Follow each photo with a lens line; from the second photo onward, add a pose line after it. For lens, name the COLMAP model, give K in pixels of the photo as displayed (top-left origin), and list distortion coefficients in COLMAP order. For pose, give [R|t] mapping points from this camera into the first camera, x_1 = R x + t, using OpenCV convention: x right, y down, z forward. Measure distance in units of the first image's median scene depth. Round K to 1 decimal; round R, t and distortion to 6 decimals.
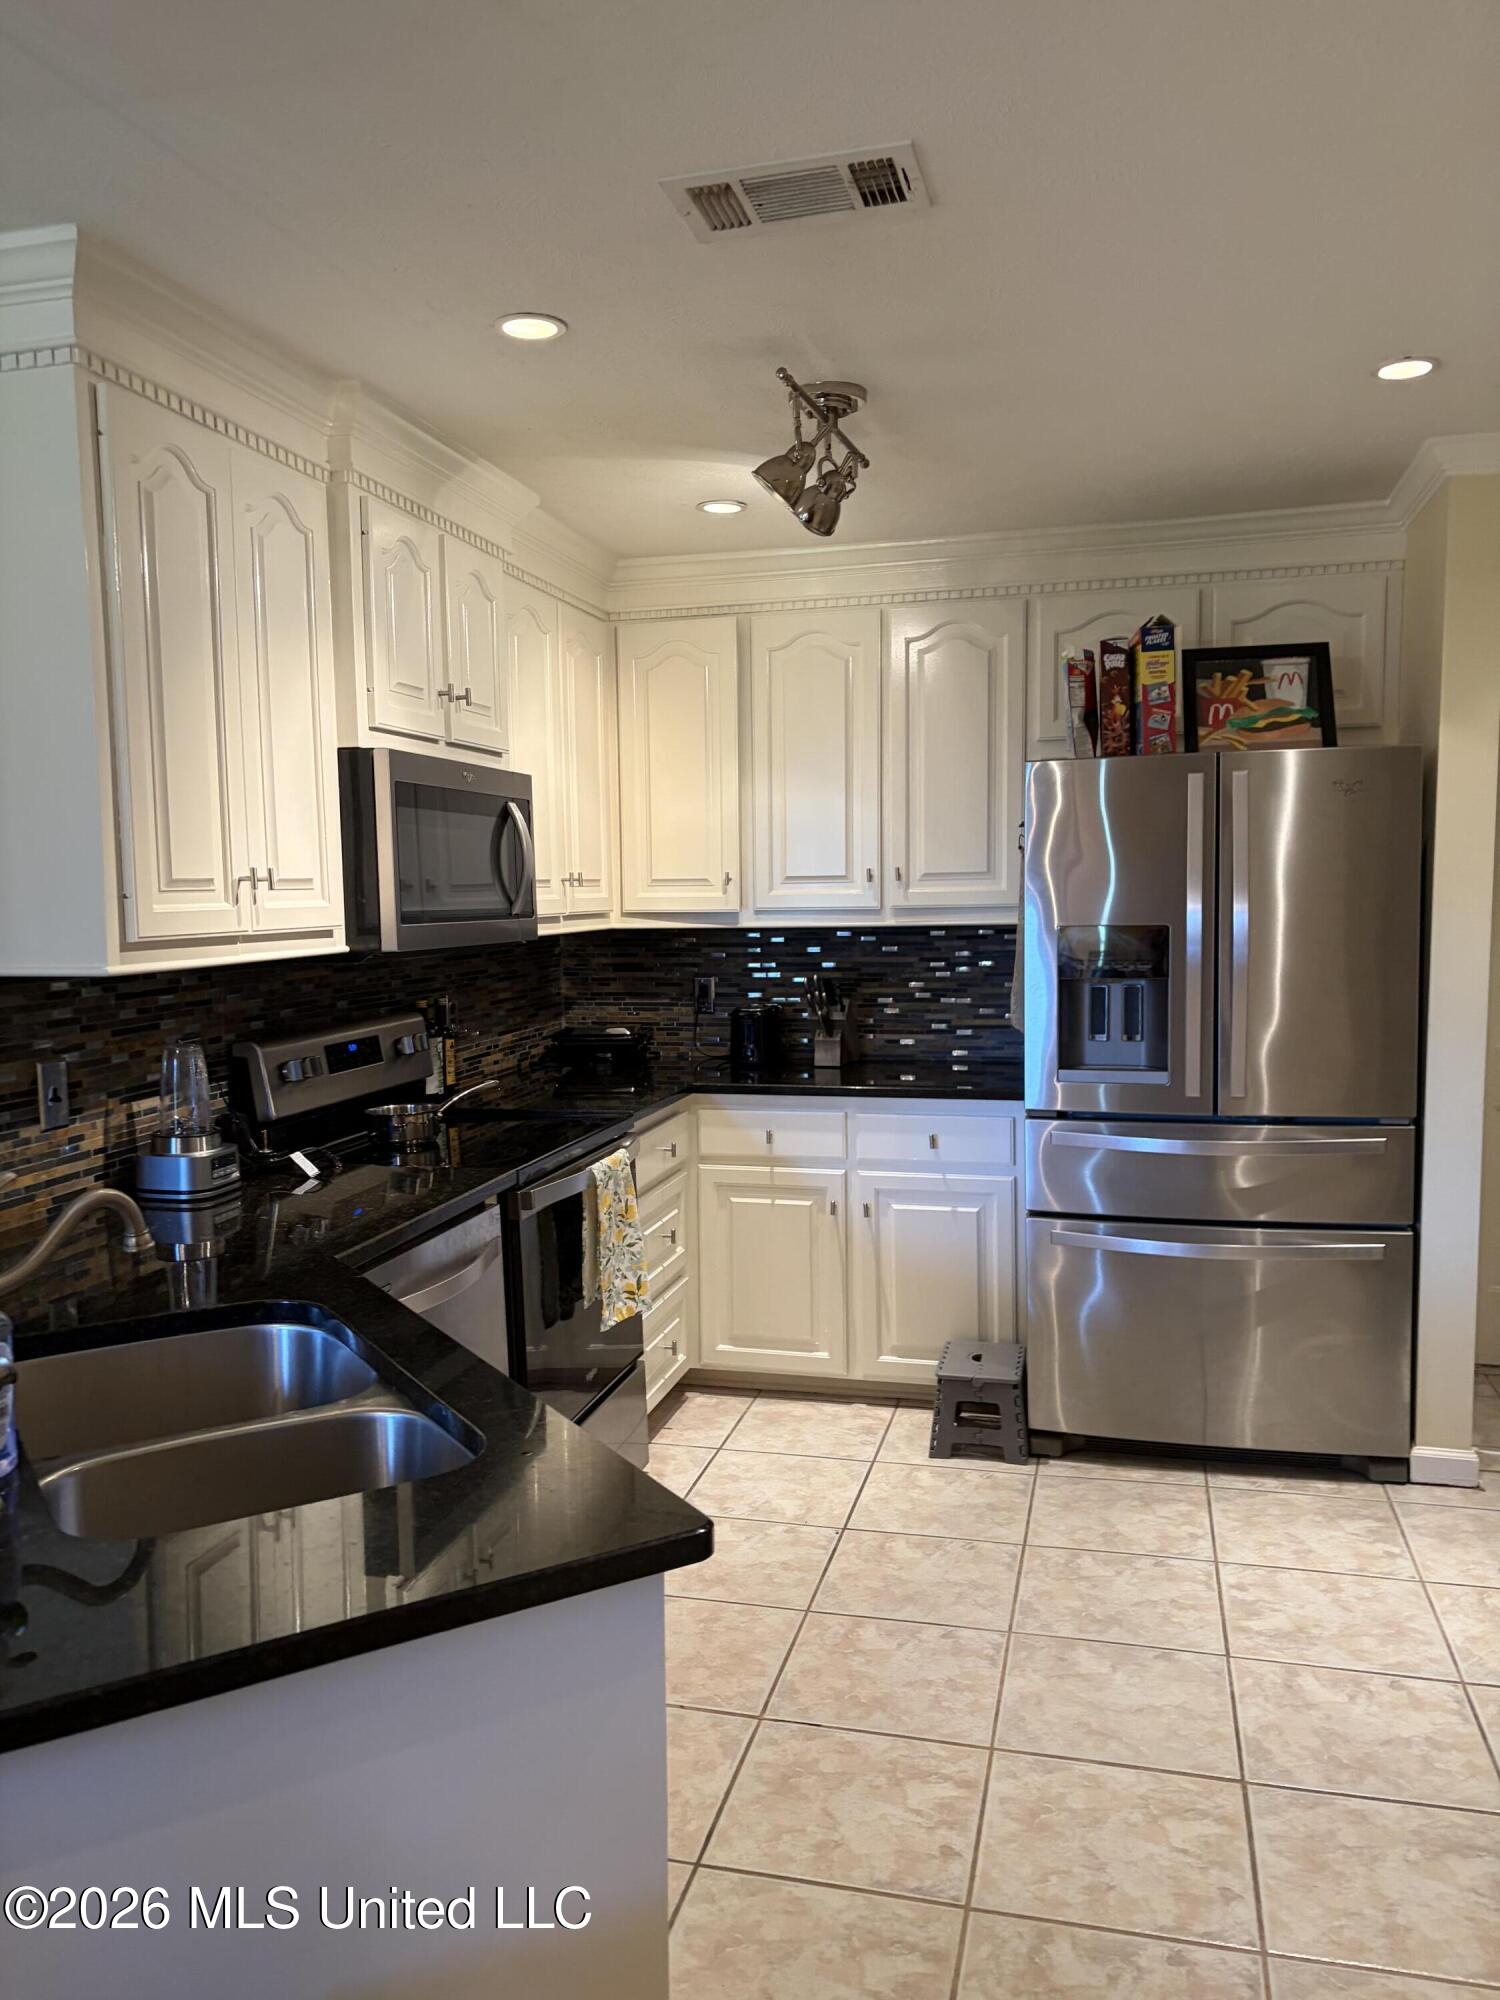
lens RADIAL K [[1506.6, 0, 756.0], [0, 1506.6, 1009.9], [0, 0, 1]] dist [0.034909, -0.051256]
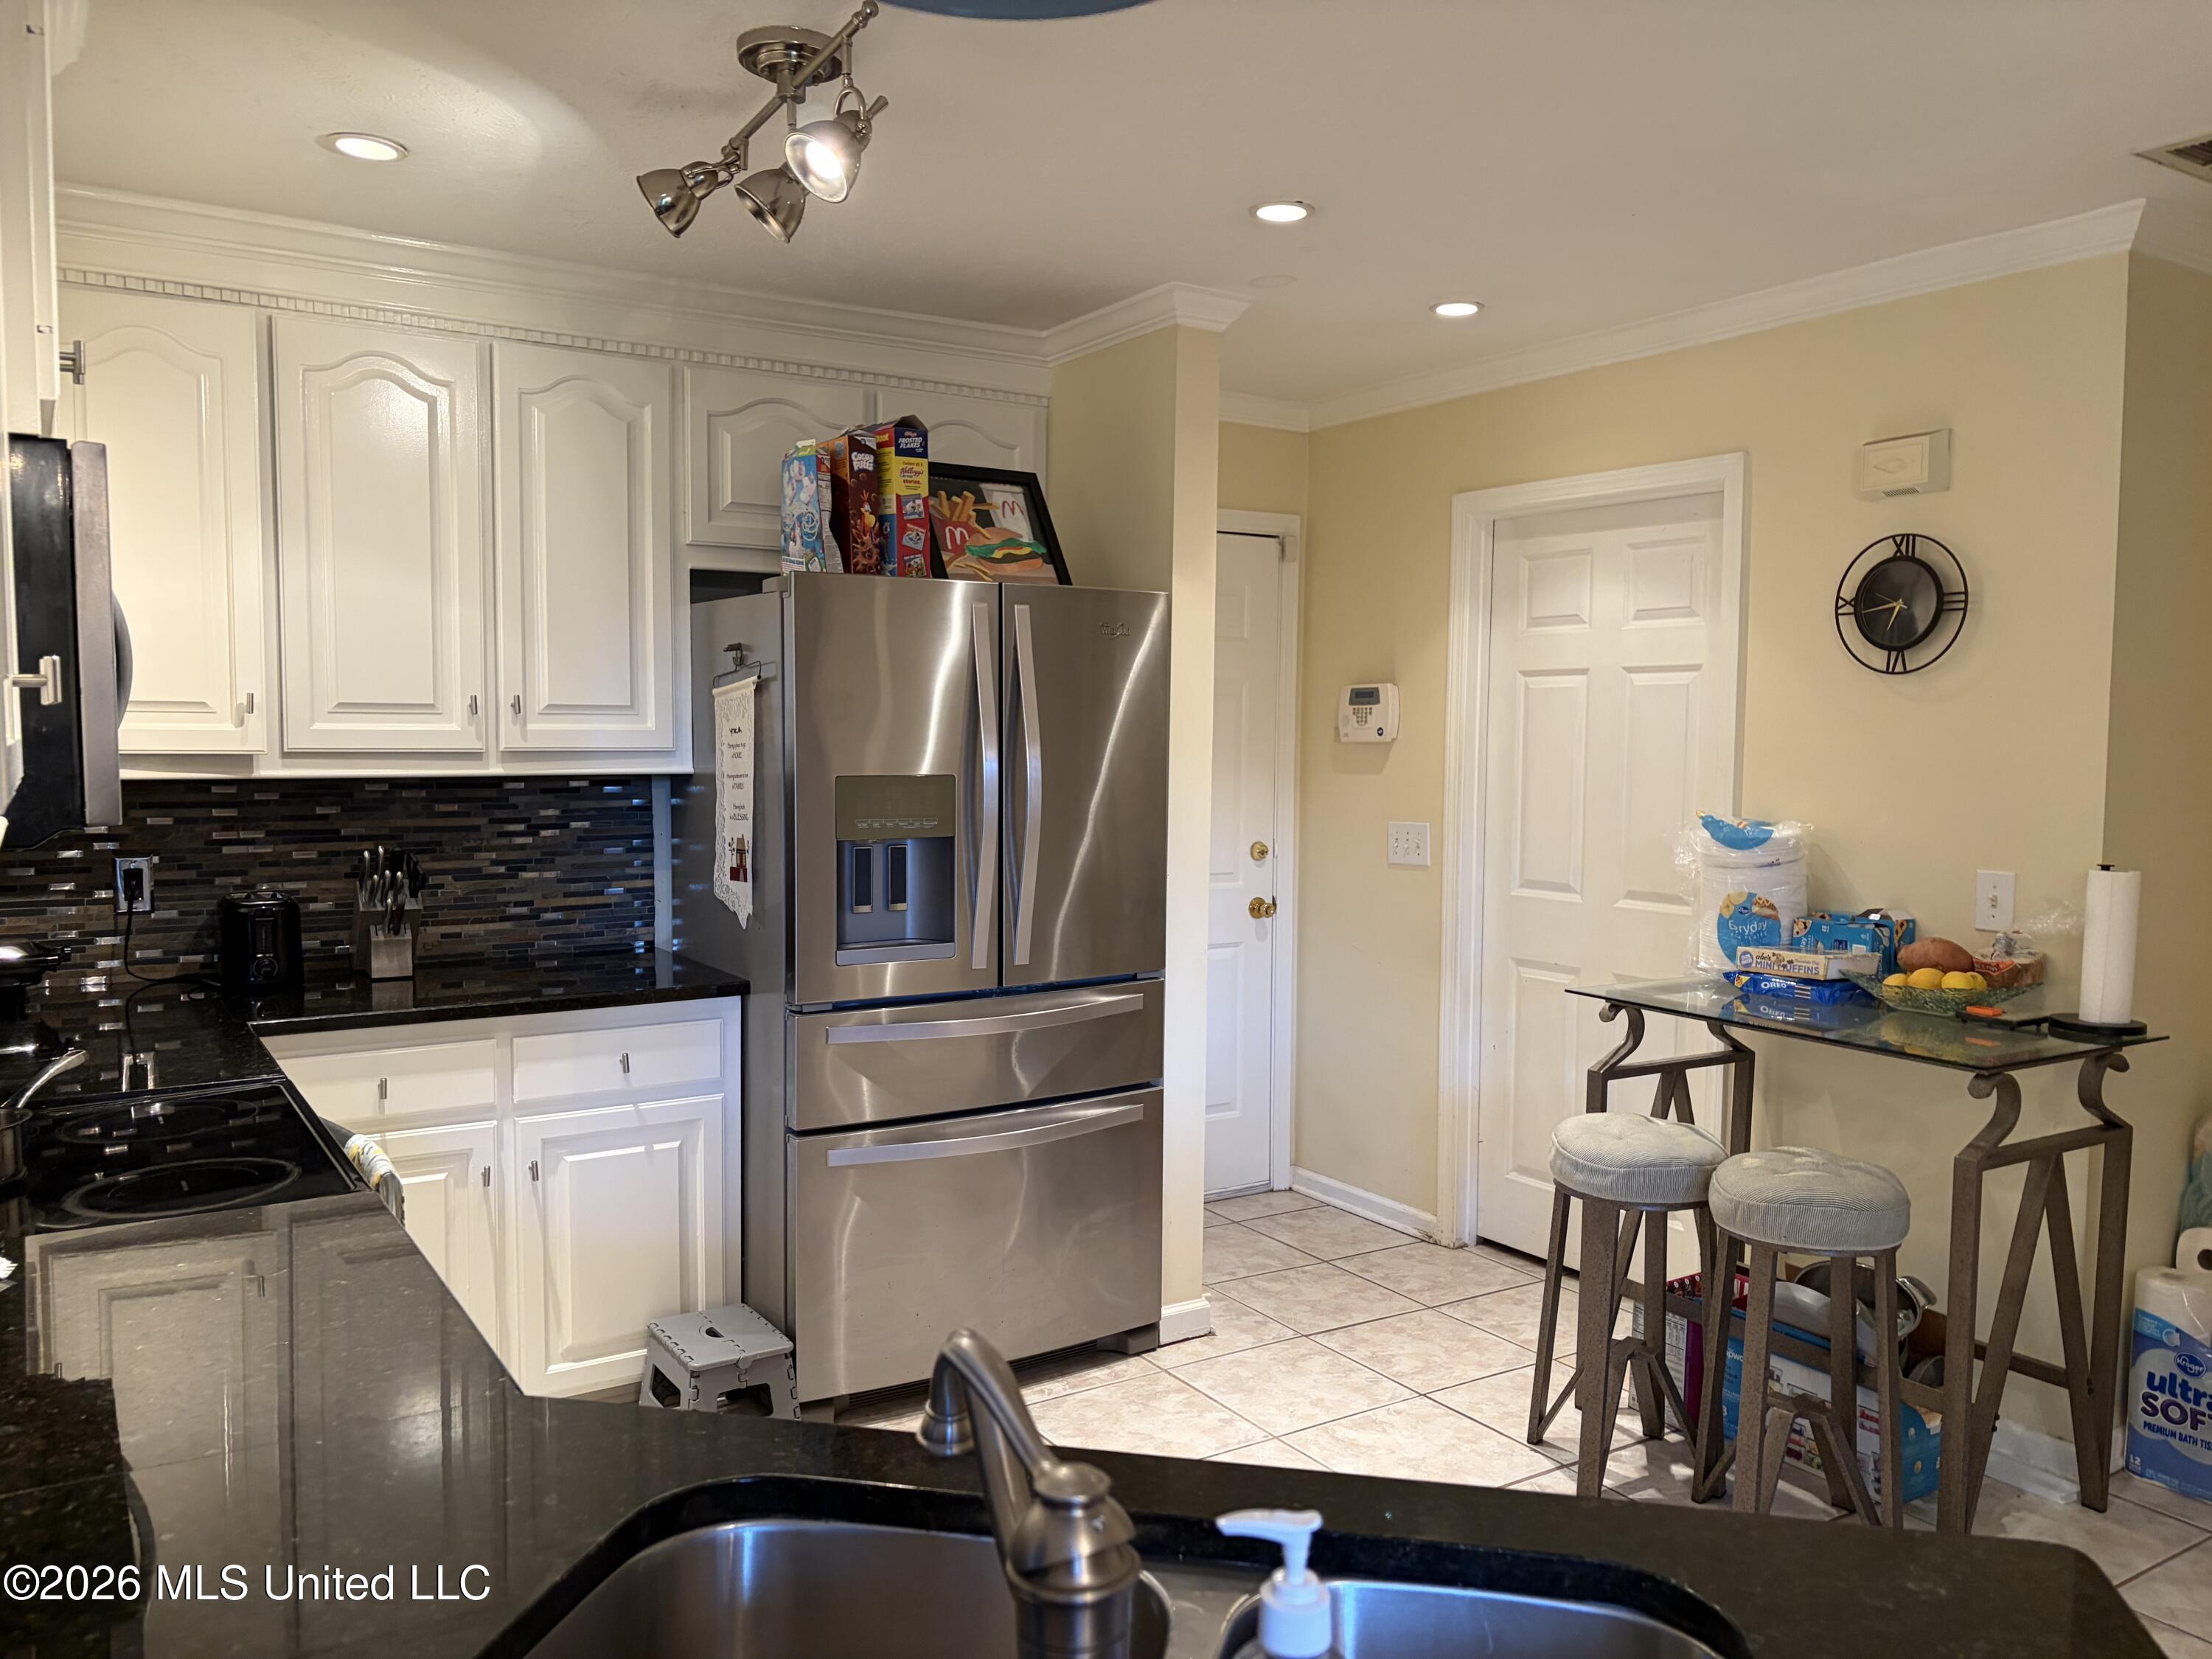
lens RADIAL K [[1666.2, 0, 1115.0], [0, 1666.2, 828.6], [0, 0, 1]] dist [0.034909, -0.051256]
pose [[0.671919, -0.023635, 0.740247, -0.326435], [0.043136, 0.999043, -0.007256, -0.012116], [-0.739367, 0.036807, 0.672295, 0.249723]]
